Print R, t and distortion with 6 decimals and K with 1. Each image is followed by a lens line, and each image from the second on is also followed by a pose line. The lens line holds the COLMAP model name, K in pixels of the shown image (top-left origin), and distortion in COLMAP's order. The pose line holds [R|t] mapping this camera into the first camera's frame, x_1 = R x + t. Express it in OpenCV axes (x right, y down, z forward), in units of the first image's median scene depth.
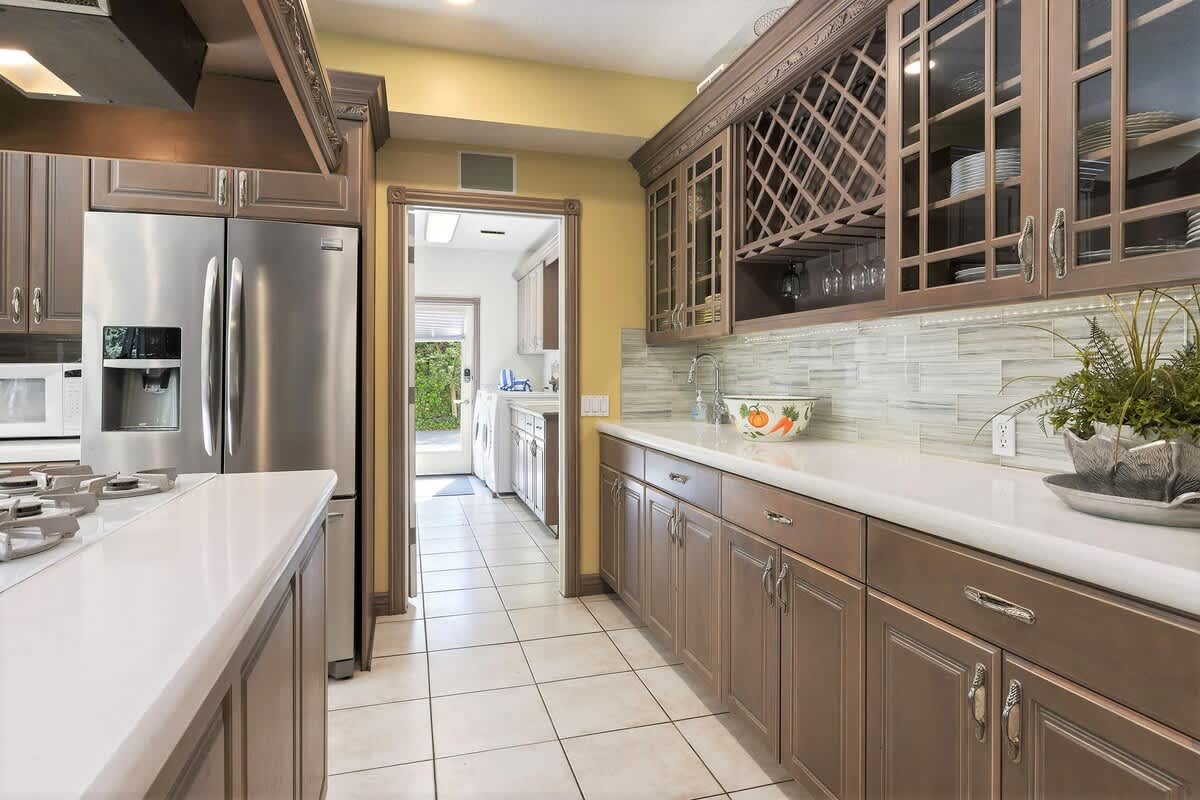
lens RADIAL K [[655.8, 0, 597.1], [0, 655.8, 376.8], [0, 0, 1]] dist [-0.004583, -0.000711]
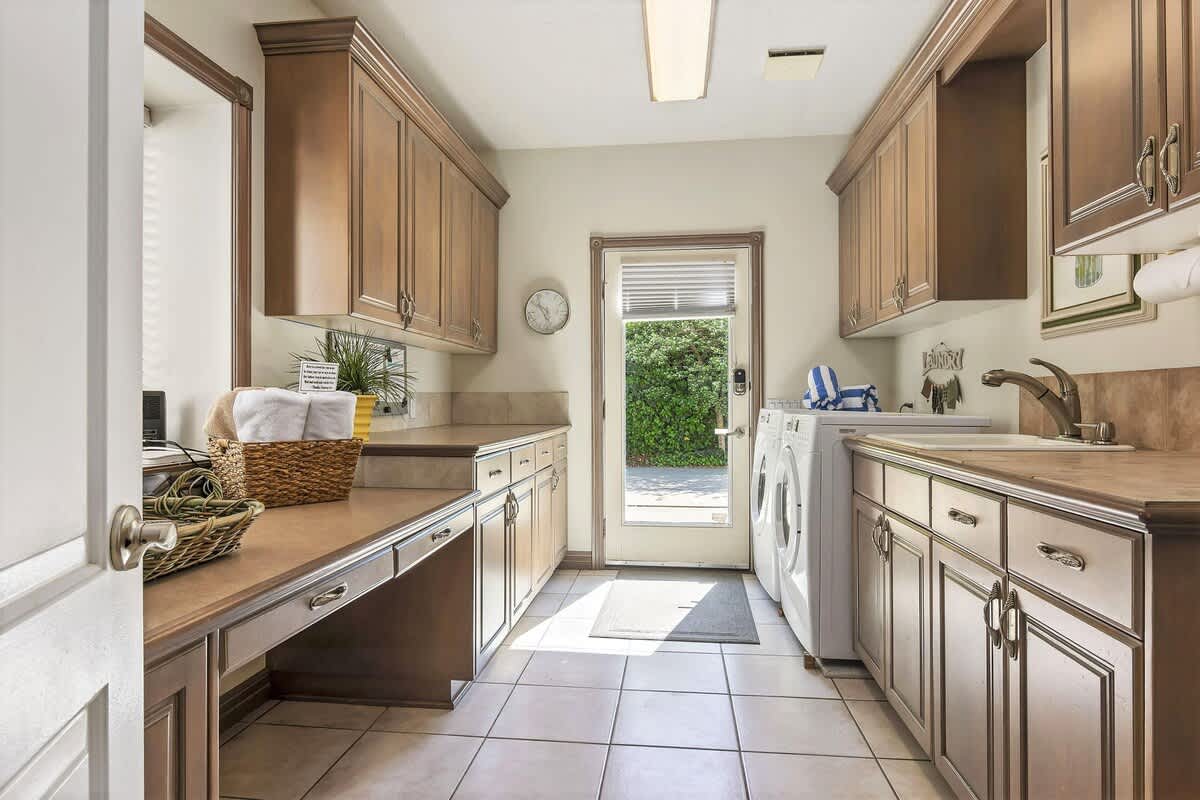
lens RADIAL K [[648.2, 0, 597.6], [0, 648.2, 396.7], [0, 0, 1]] dist [0.001697, -0.000469]
pose [[0.918140, -0.007606, -0.396184, -0.098836], [0.002860, 0.999917, -0.012570, 0.016458], [0.396247, 0.010408, 0.918085, 0.488607]]
